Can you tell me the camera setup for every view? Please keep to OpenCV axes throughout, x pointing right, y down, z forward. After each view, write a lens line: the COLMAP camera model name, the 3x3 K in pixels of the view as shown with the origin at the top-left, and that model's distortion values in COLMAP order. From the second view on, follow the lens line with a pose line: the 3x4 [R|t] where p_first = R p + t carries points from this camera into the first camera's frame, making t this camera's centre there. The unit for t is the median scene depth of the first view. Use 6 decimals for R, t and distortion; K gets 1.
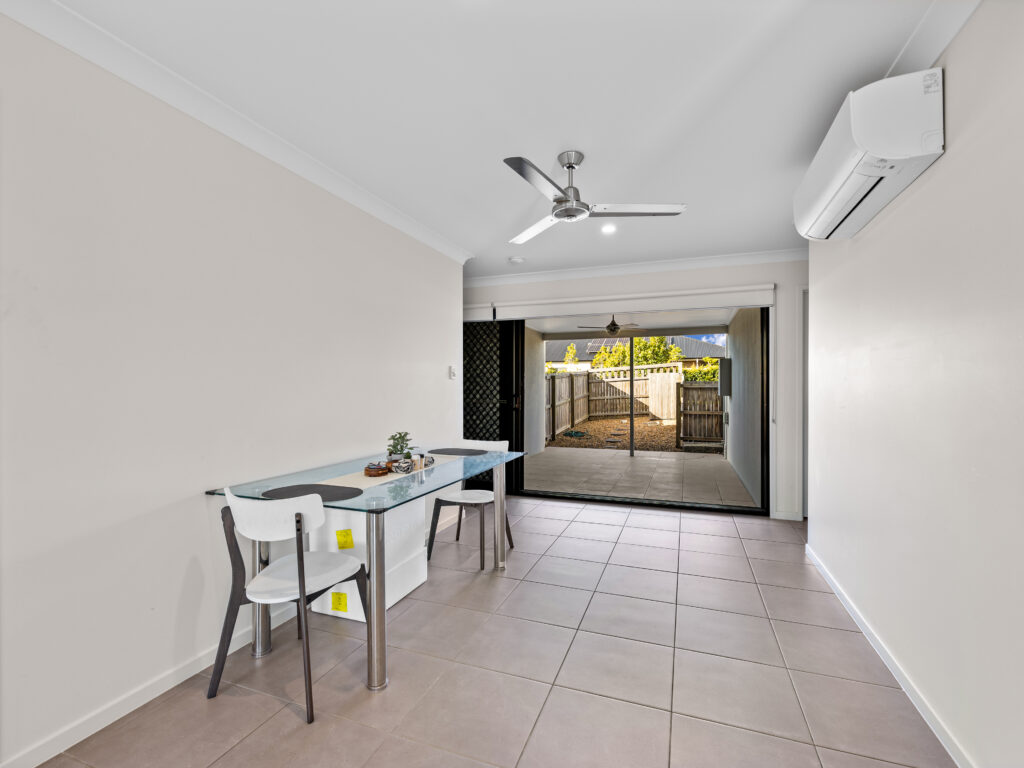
lens RADIAL K [[467.5, 0, 512.0], [0, 467.5, 384.0], [0, 0, 1]] dist [-0.001368, 0.000424]
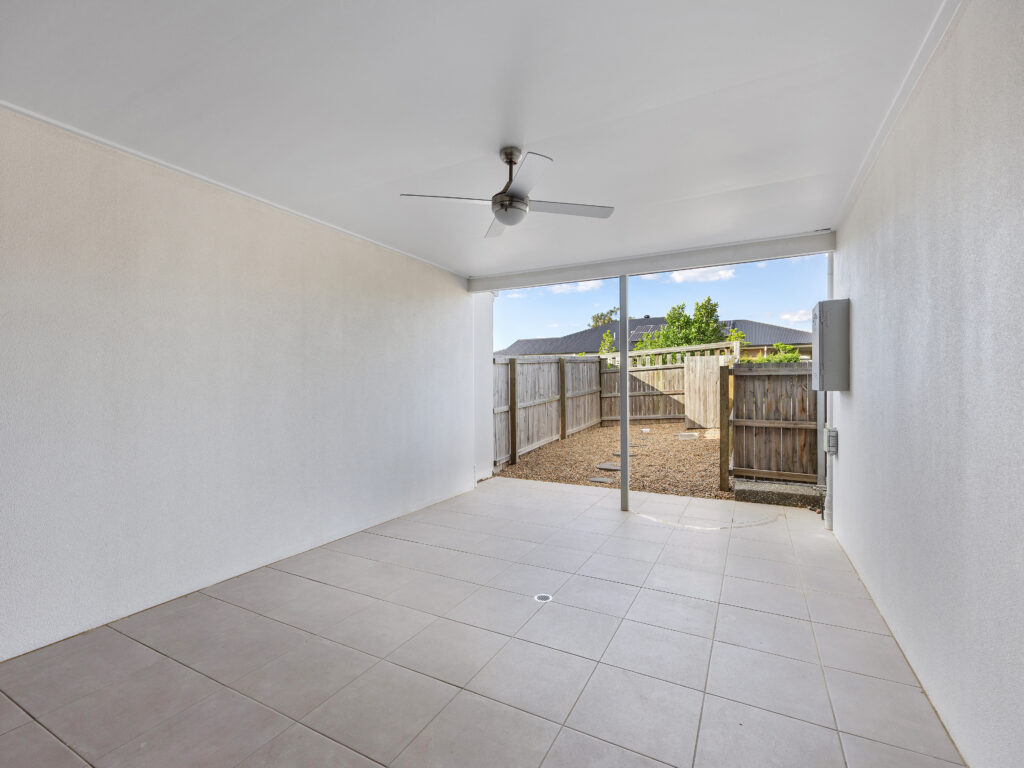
lens RADIAL K [[453.7, 0, 512.0], [0, 453.7, 384.0], [0, 0, 1]] dist [0.002558, 0.000281]
pose [[0.991159, -0.003366, -0.132633, 0.177139], [0.004318, 0.999967, 0.006890, 0.012146], [0.132606, -0.007402, 0.991141, 0.437951]]
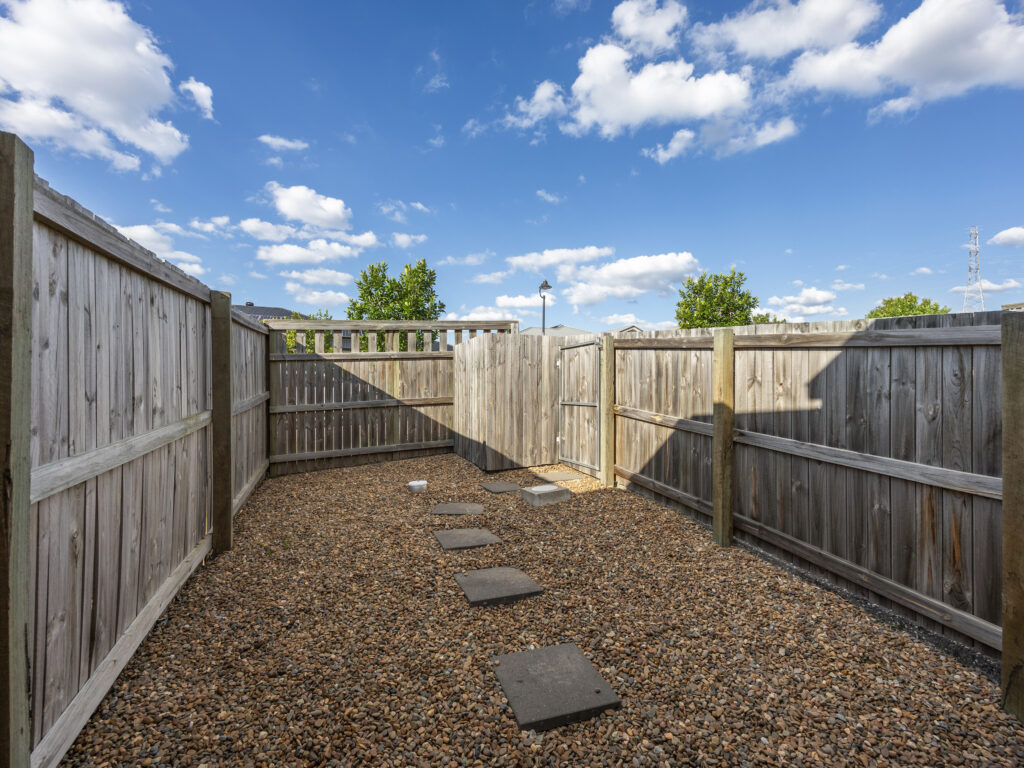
lens RADIAL K [[467.5, 0, 512.0], [0, 467.5, 384.0], [0, 0, 1]] dist [-0.001368, 0.000424]
pose [[0.748153, 0.020122, 0.663221, 0.108974], [-0.012410, 0.999790, -0.016334, 0.024352], [-0.663411, 0.003990, 0.748245, 0.933027]]
